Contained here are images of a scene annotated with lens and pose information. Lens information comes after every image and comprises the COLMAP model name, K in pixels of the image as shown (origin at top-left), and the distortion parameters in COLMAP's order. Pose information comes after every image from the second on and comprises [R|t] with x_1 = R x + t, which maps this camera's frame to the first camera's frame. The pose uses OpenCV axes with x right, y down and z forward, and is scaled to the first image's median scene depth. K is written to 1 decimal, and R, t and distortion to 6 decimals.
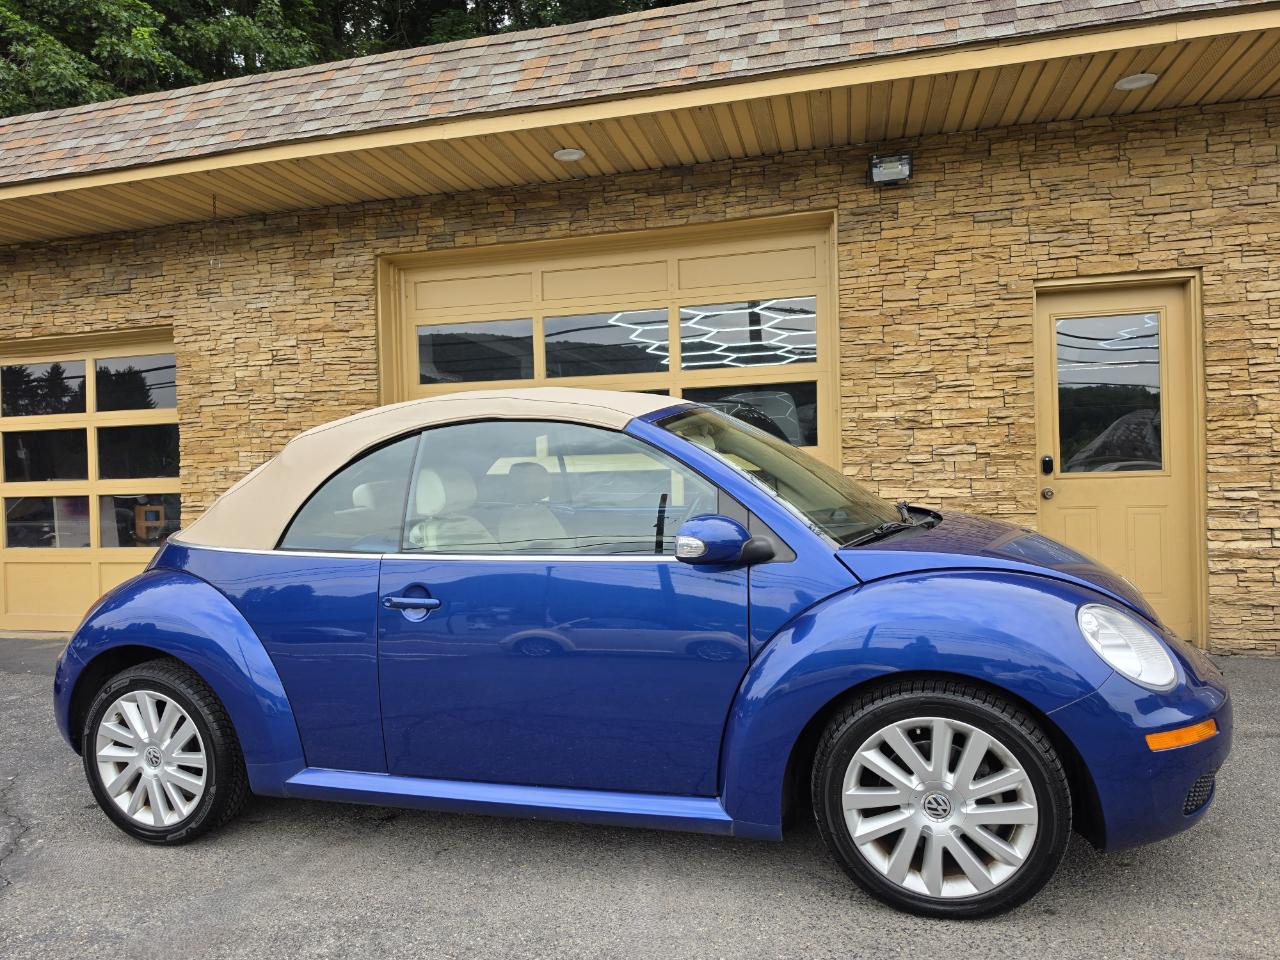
lens RADIAL K [[900.1, 0, 626.7], [0, 900.1, 484.0], [0, 0, 1]] dist [0.080308, -0.121905]
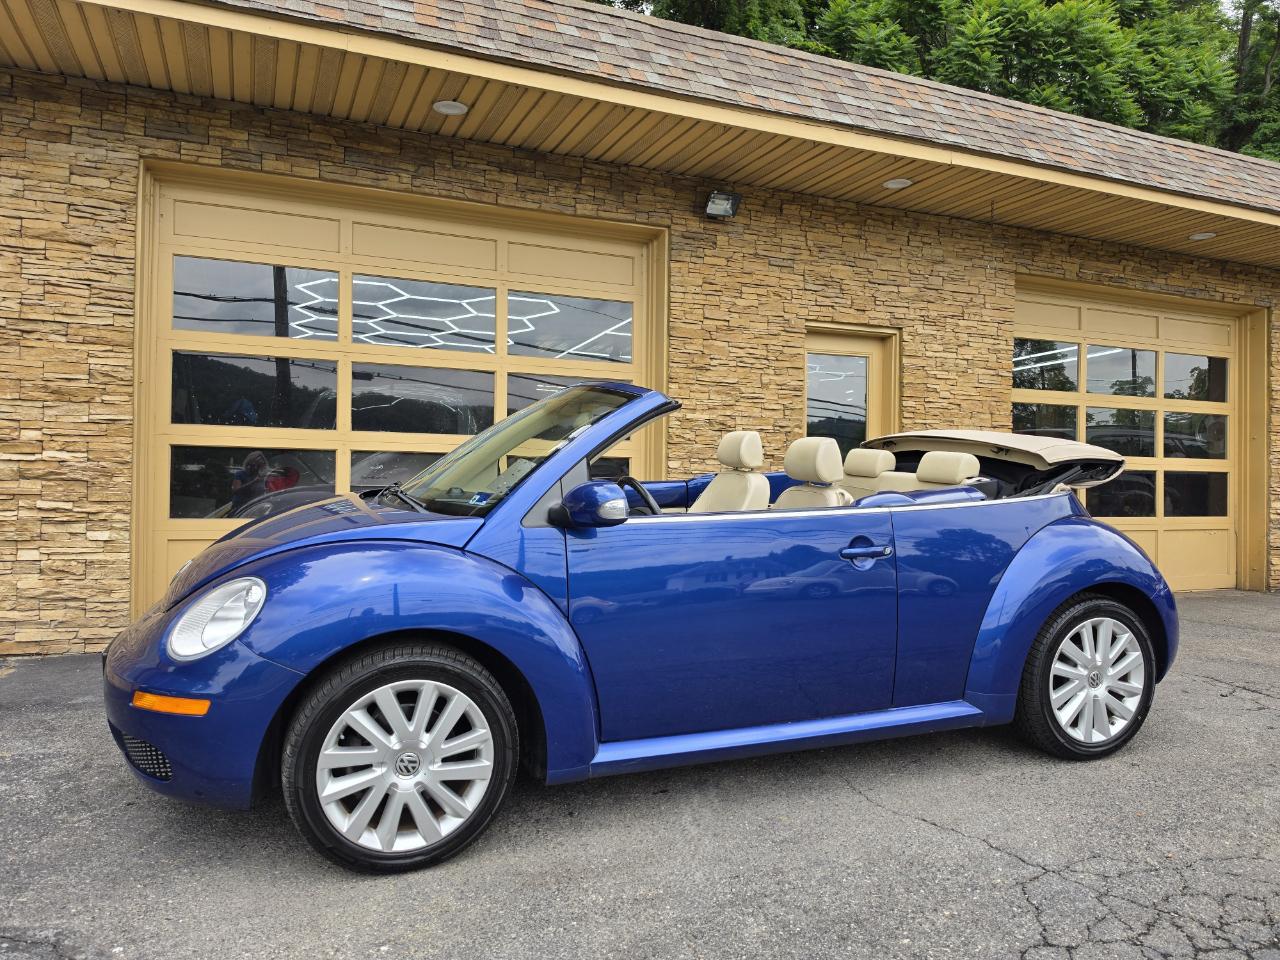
lens RADIAL K [[897.3, 0, 638.8], [0, 897.3, 477.9], [0, 0, 1]] dist [0.079578, -0.120635]
pose [[0.789094, 0.042197, 0.612822, -0.467575], [-0.030195, 0.999096, -0.029914, 0.037047], [-0.613531, 0.005101, 0.789655, 0.153591]]
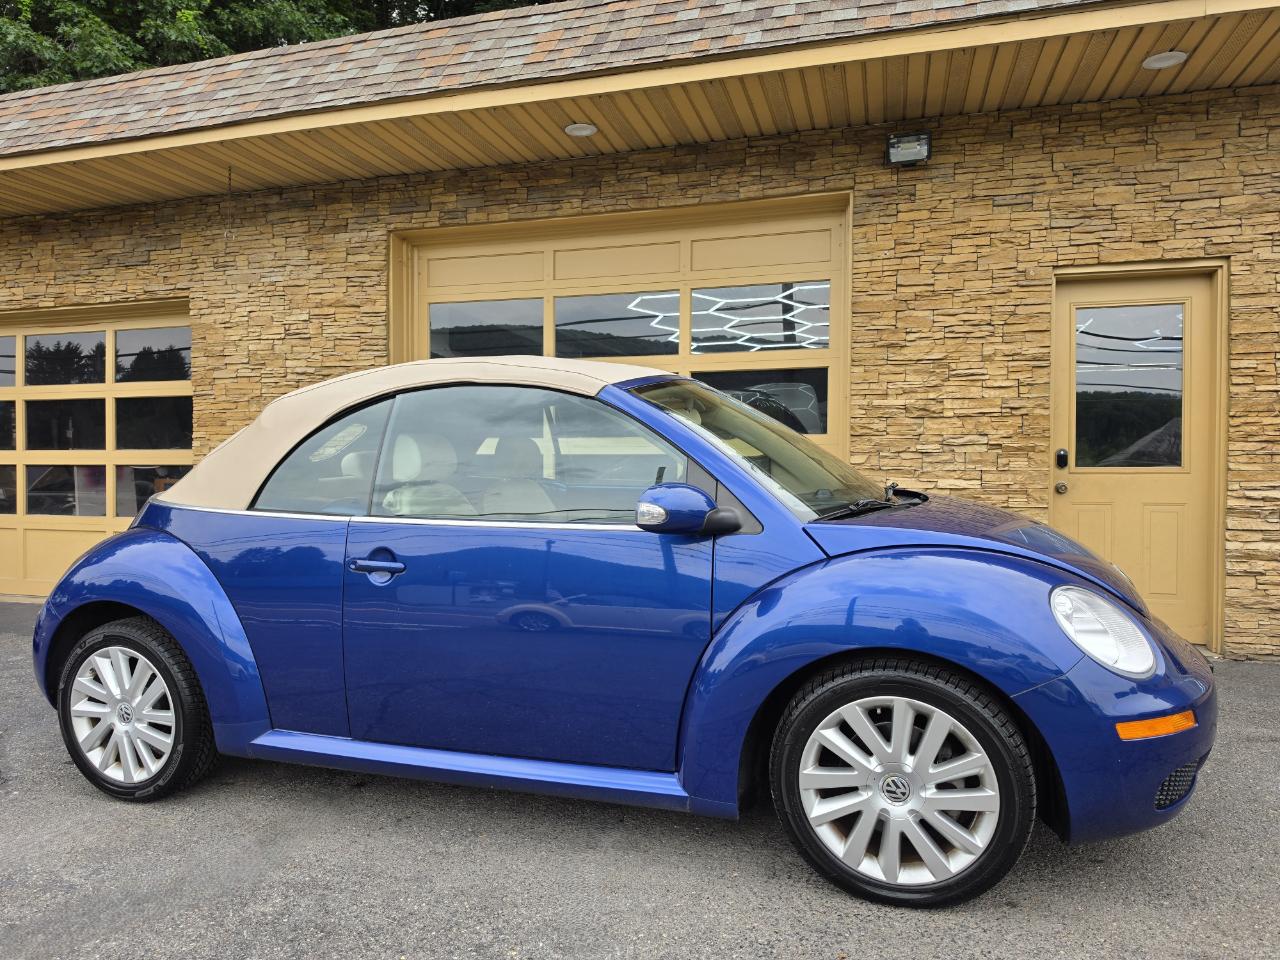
lens RADIAL K [[901.3, 0, 628.5], [0, 901.3, 488.8], [0, 0, 1]] dist [0.070659, -0.106256]
pose [[0.998846, 0.030505, -0.037100, 0.037173], [-0.030161, 0.999497, 0.009802, 0.015457], [0.037380, -0.008672, 0.999263, 0.012957]]
